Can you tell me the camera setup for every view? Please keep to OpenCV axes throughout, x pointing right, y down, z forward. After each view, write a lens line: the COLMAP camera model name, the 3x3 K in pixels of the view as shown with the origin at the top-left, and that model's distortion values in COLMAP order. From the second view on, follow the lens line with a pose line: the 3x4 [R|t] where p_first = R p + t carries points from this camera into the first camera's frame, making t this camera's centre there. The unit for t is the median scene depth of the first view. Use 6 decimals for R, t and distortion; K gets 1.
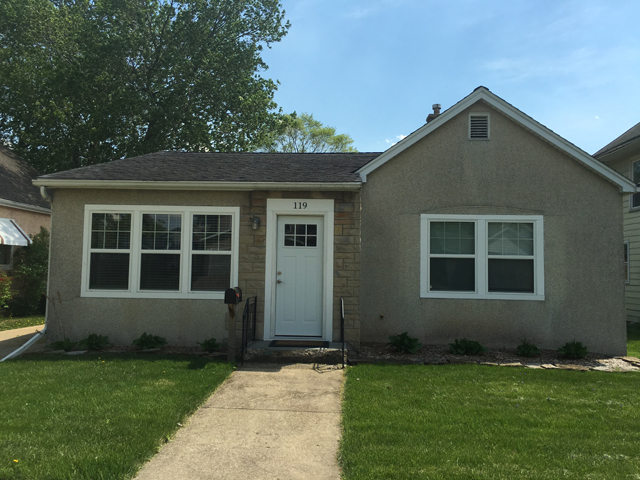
lens RADIAL K [[506.2, 0, 319.9], [0, 506.2, 226.0], [0, 0, 1]] dist [0.068095, -0.078617]
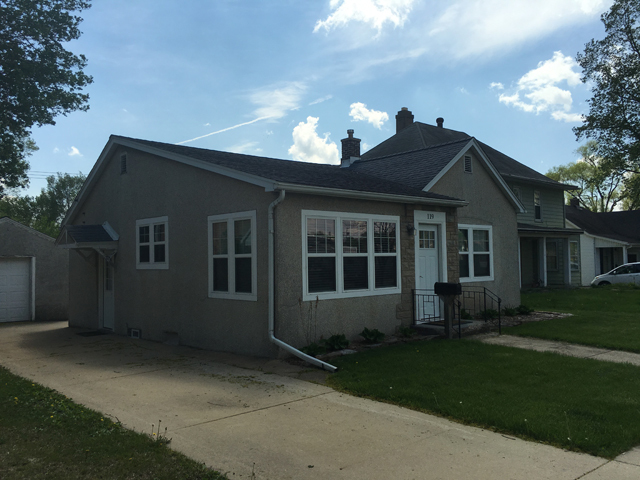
lens RADIAL K [[540.3, 0, 316.5], [0, 540.3, 240.8], [0, 0, 1]] dist [0.080225, -0.107247]
pose [[0.703660, -0.006027, 0.710511, -1.210617], [-0.013385, 0.999674, 0.021735, -0.004496], [-0.710411, -0.024804, 0.703350, 0.233400]]
